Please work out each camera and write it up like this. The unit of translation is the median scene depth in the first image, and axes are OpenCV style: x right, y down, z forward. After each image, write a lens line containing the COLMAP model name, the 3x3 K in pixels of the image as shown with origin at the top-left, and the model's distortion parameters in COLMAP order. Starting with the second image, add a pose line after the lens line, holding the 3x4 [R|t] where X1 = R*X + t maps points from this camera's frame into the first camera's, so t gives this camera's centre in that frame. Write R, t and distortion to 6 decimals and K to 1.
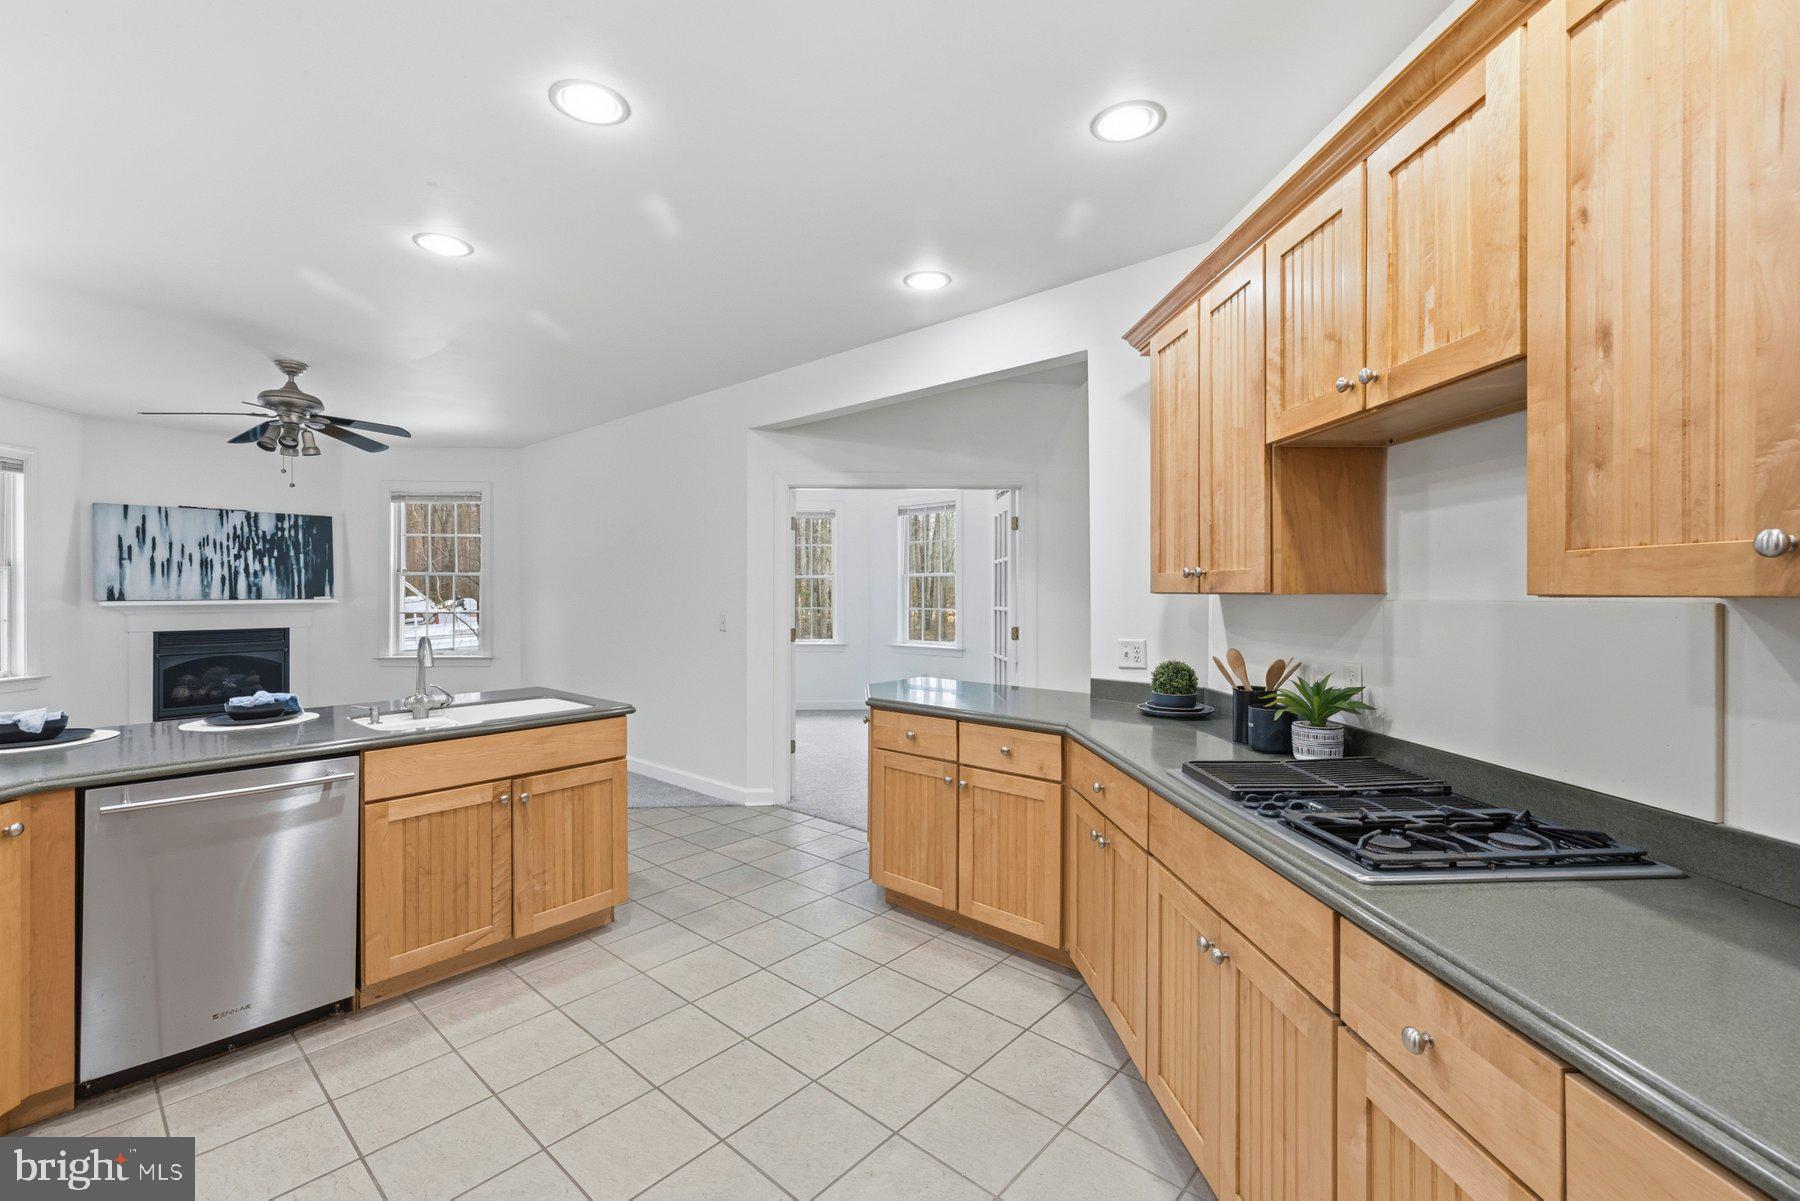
lens RADIAL K [[765.1, 0, 897.0], [0, 765.1, 587.9], [0, 0, 1]] dist [0.000347, 0.000350]
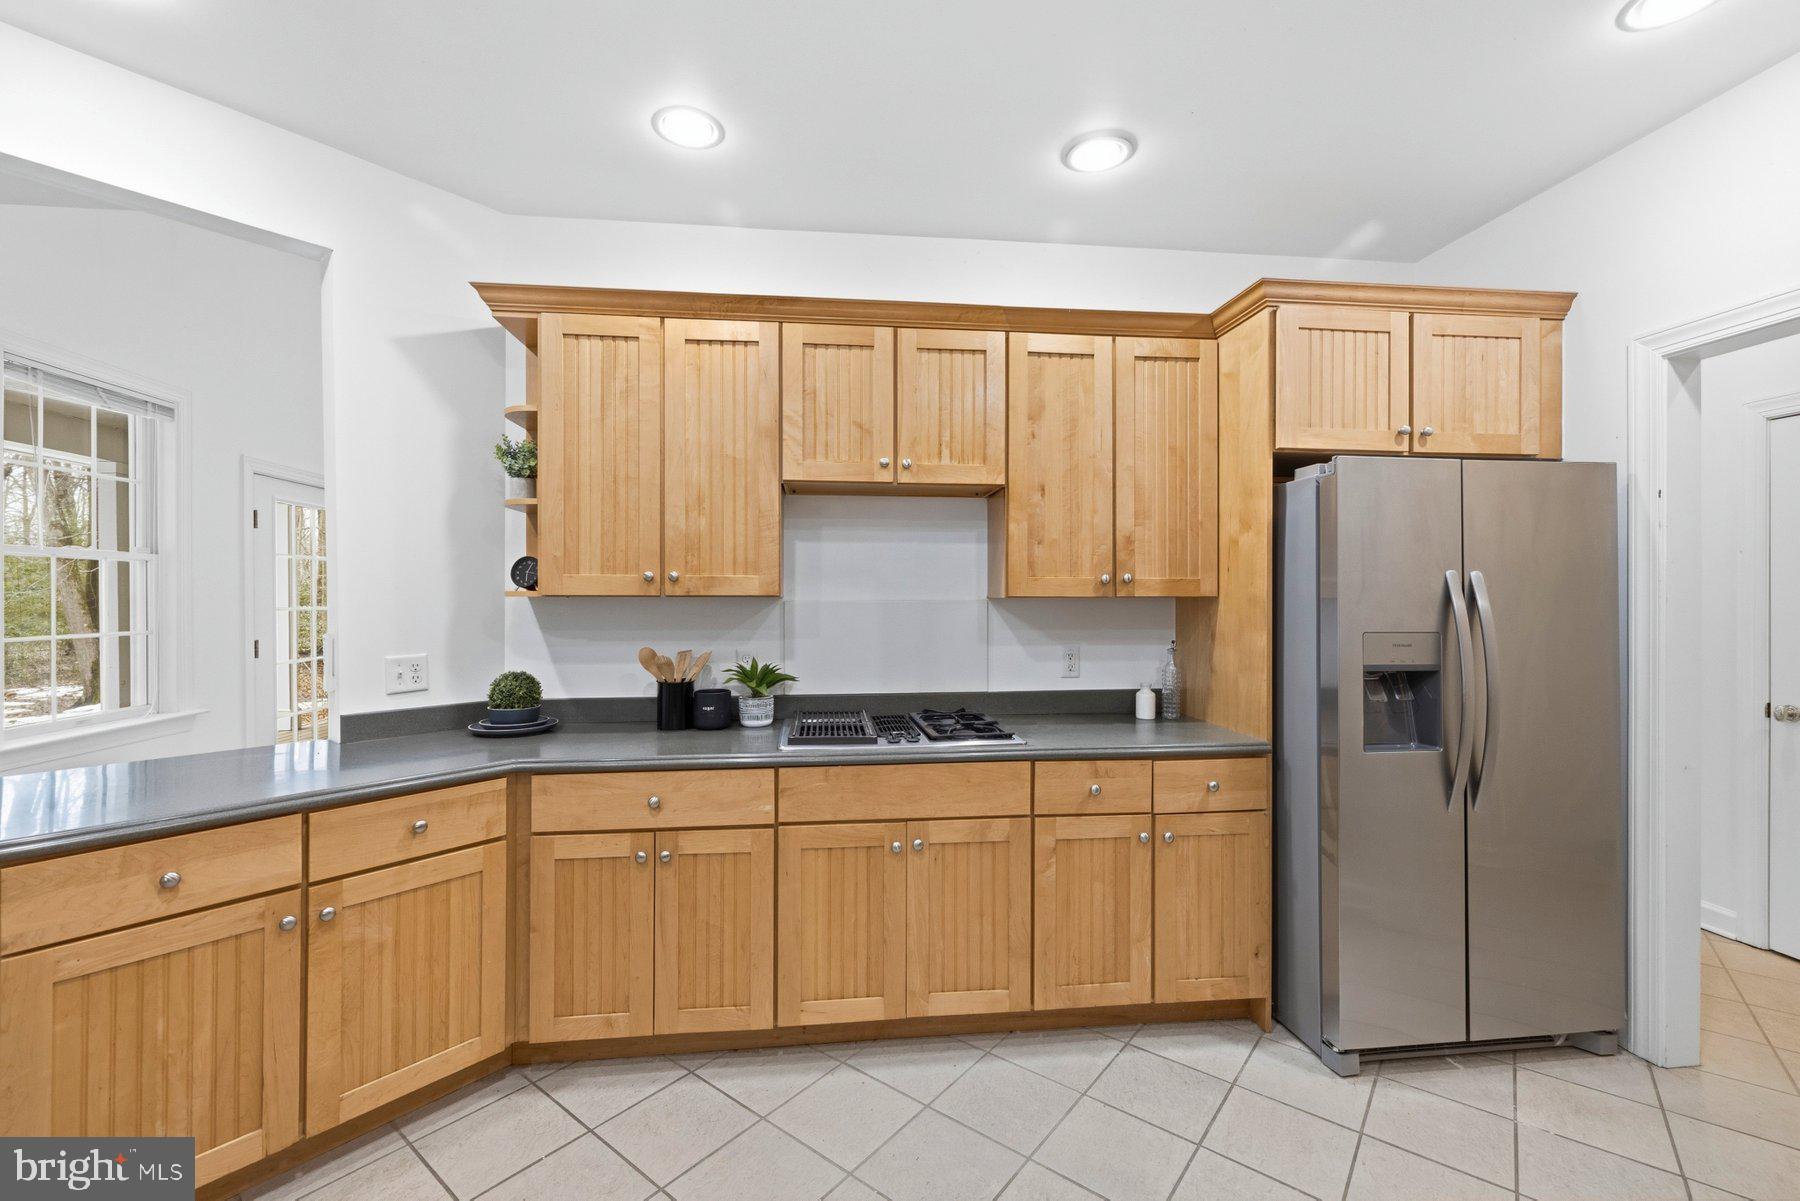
lens RADIAL K [[765.1, 0, 893.4], [0, 765.1, 594.8], [0, 0, 1]] dist [0.000347, 0.000350]
pose [[-0.052441, 0.002205, 0.998622, -0.545900], [-0.005454, 0.999982, -0.002494, 0.004721], [-0.998609, -0.005577, -0.052428, 0.593612]]
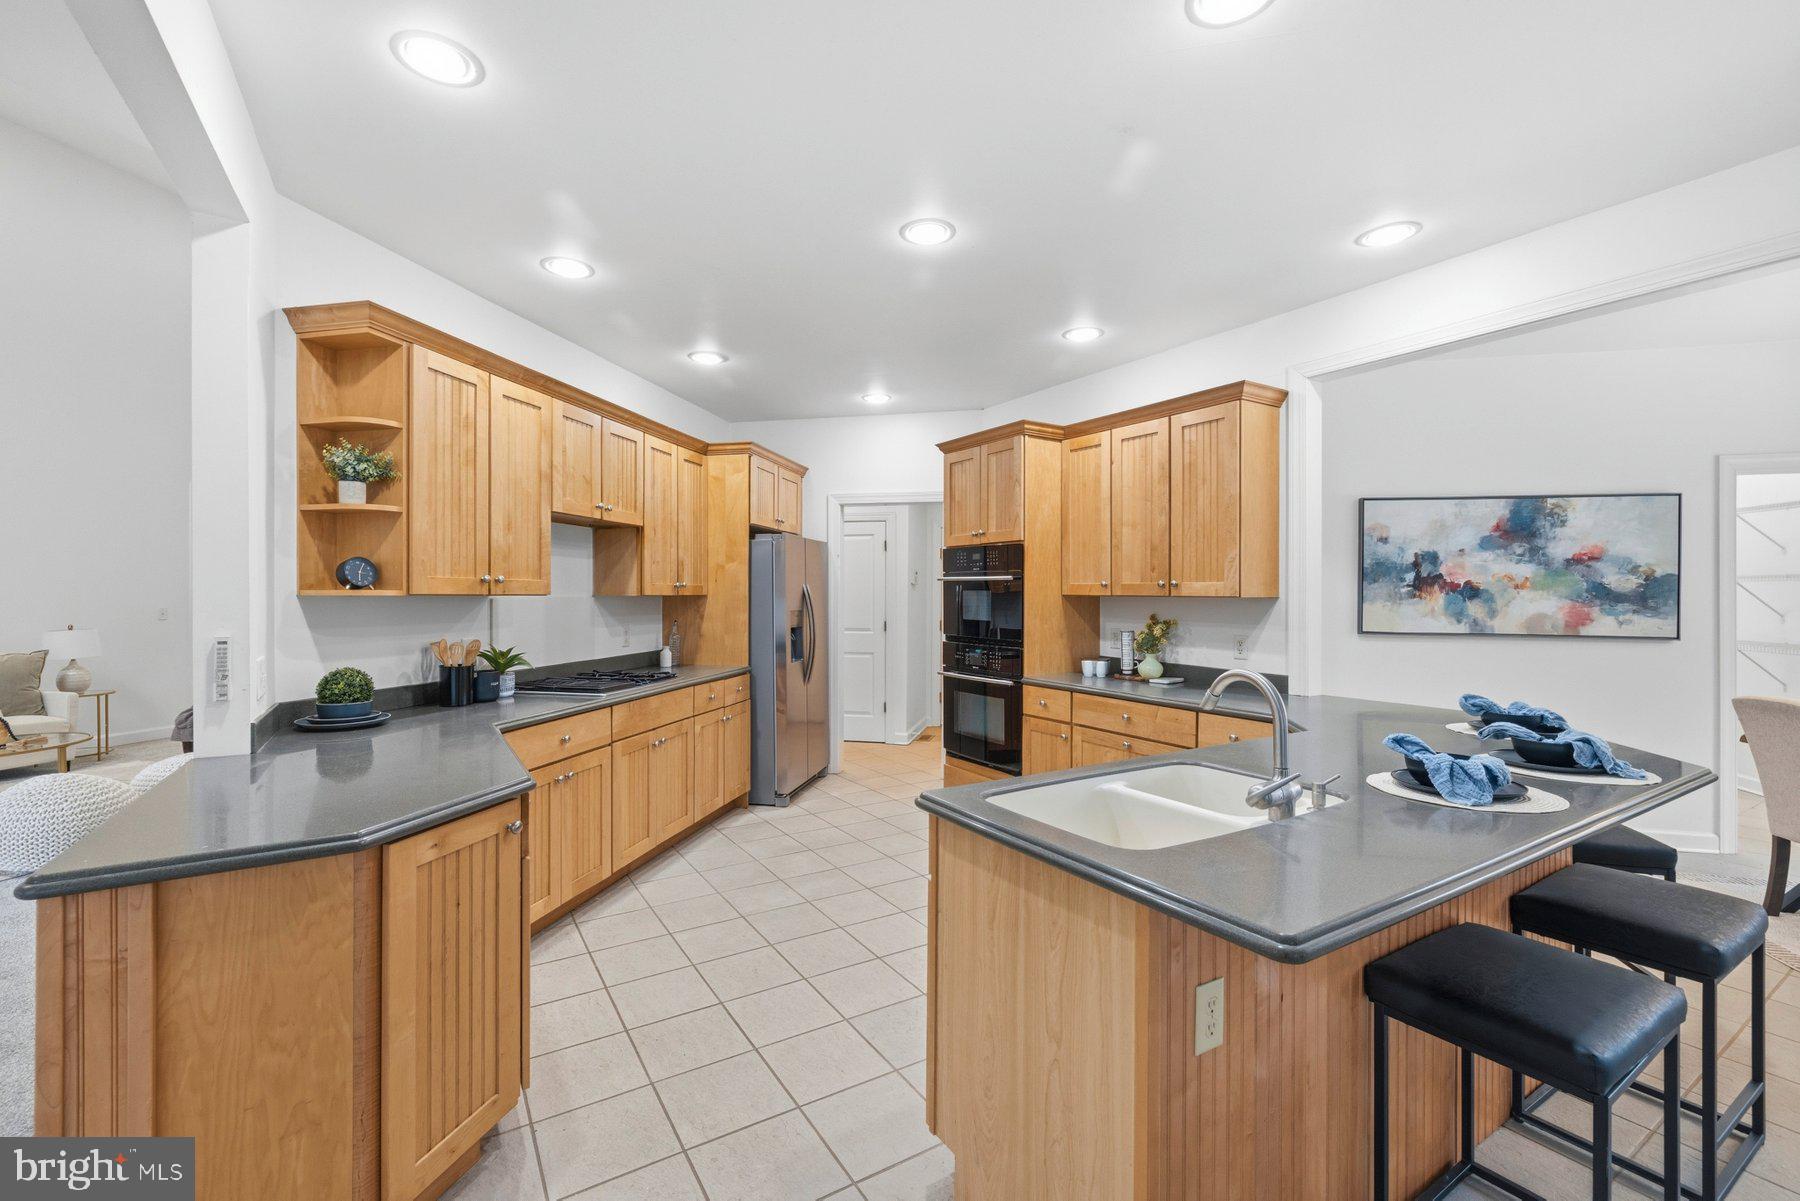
lens RADIAL K [[765.1, 0, 893.6], [0, 765.1, 602.6], [0, 0, 1]] dist [0.000347, 0.000350]
pose [[-0.959722, -0.002411, 0.280941, -0.522809], [-0.001249, 0.999990, 0.004315, 0.011185], [-0.280948, 0.003790, -0.959715, 1.735711]]
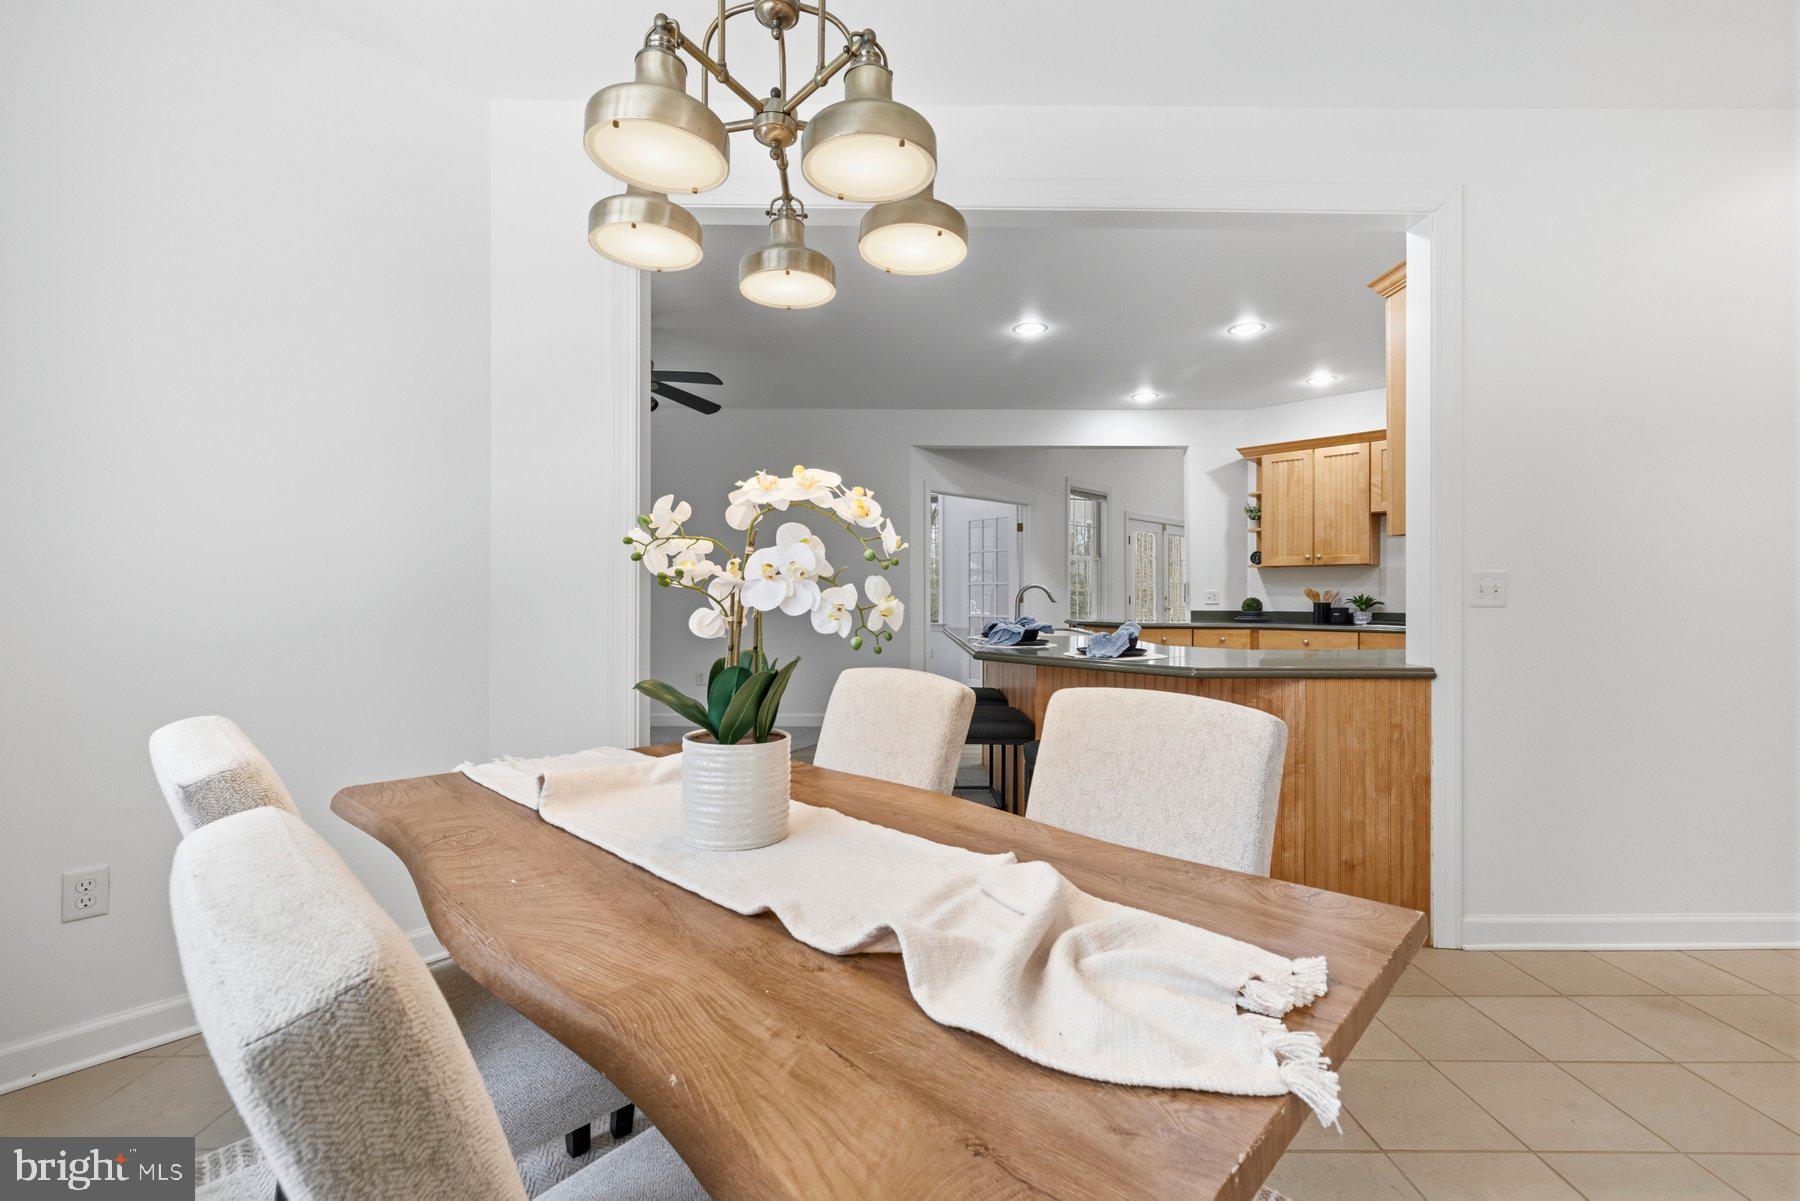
lens RADIAL K [[765.1, 0, 896.6], [0, 765.1, 596.7], [0, 0, 1]] dist [0.000347, 0.000350]
pose [[0.732714, -0.001581, 0.680535, -1.954879], [-0.004897, 0.999959, 0.007596, 0.083690], [-0.680519, -0.008898, 0.732677, 0.039326]]
